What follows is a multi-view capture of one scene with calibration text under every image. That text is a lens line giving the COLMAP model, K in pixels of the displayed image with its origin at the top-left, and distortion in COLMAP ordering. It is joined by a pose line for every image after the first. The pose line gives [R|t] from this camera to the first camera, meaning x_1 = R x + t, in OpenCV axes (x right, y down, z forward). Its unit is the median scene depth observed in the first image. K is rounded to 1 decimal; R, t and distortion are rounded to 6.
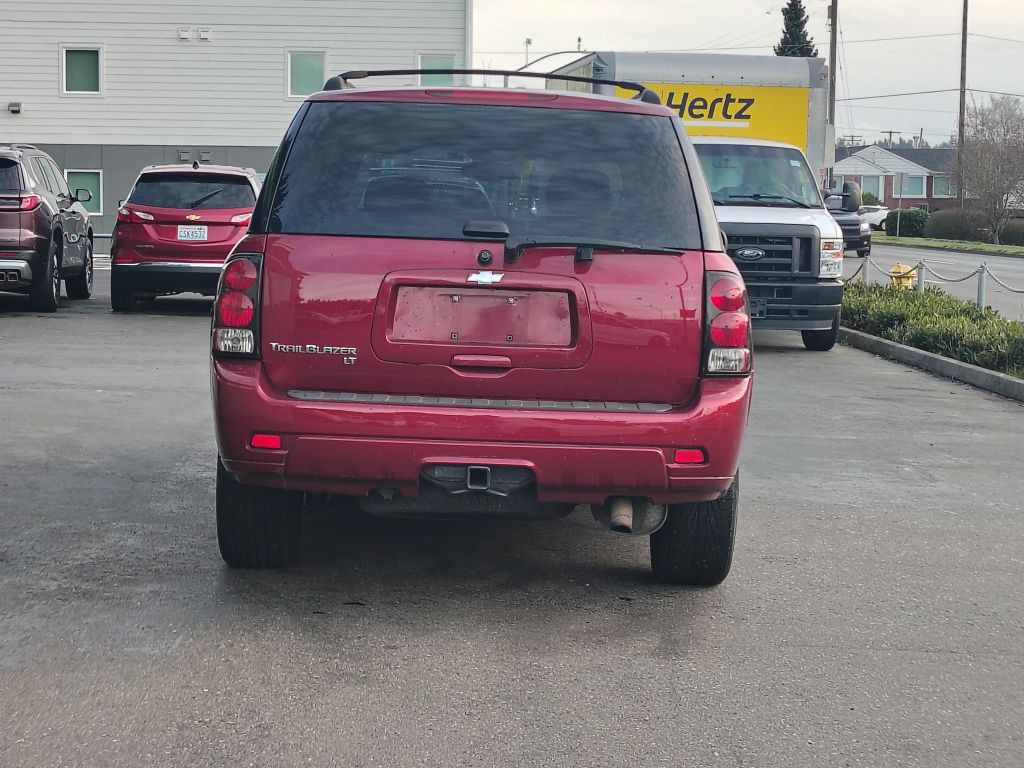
lens RADIAL K [[2091.5, 0, 512.0], [0, 2091.5, 384.0], [0, 0, 1]] dist [0.047971, -0.118083]
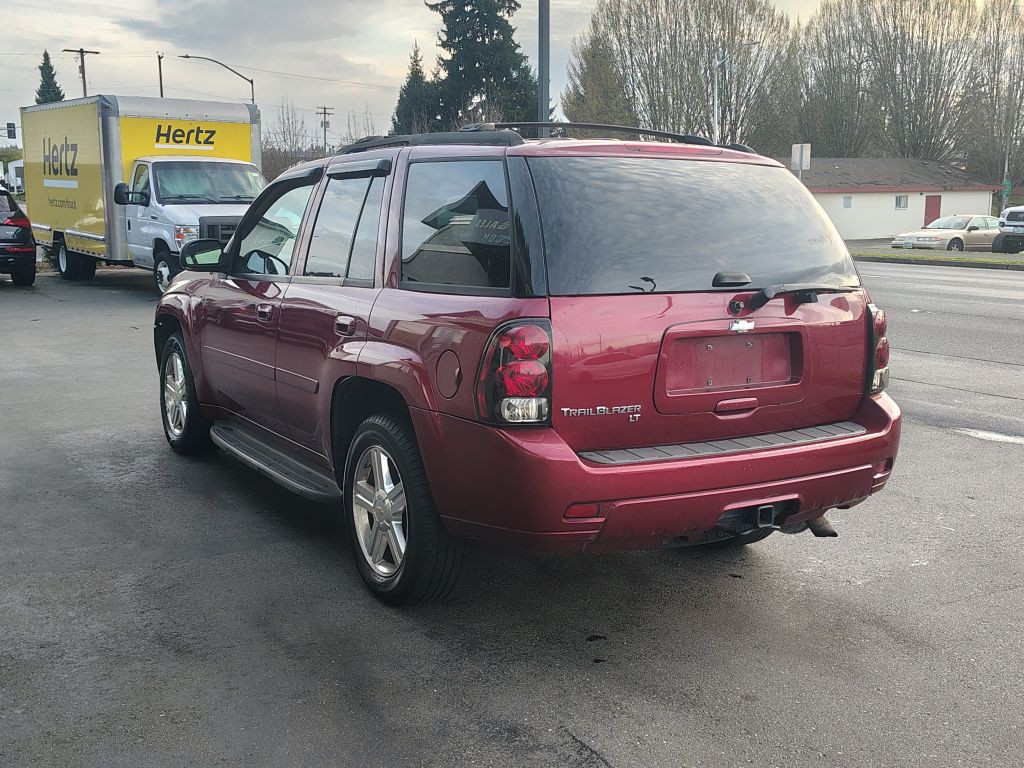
lens RADIAL K [[1130.5, 0, 496.9], [0, 1130.5, 388.4], [0, 0, 1]] dist [0.052086, -0.007757]
pose [[0.859842, -0.104770, 0.499694, -0.136675], [0.058072, 0.992436, 0.108156, -0.029692], [-0.507246, -0.063979, 0.859423, 0.189613]]
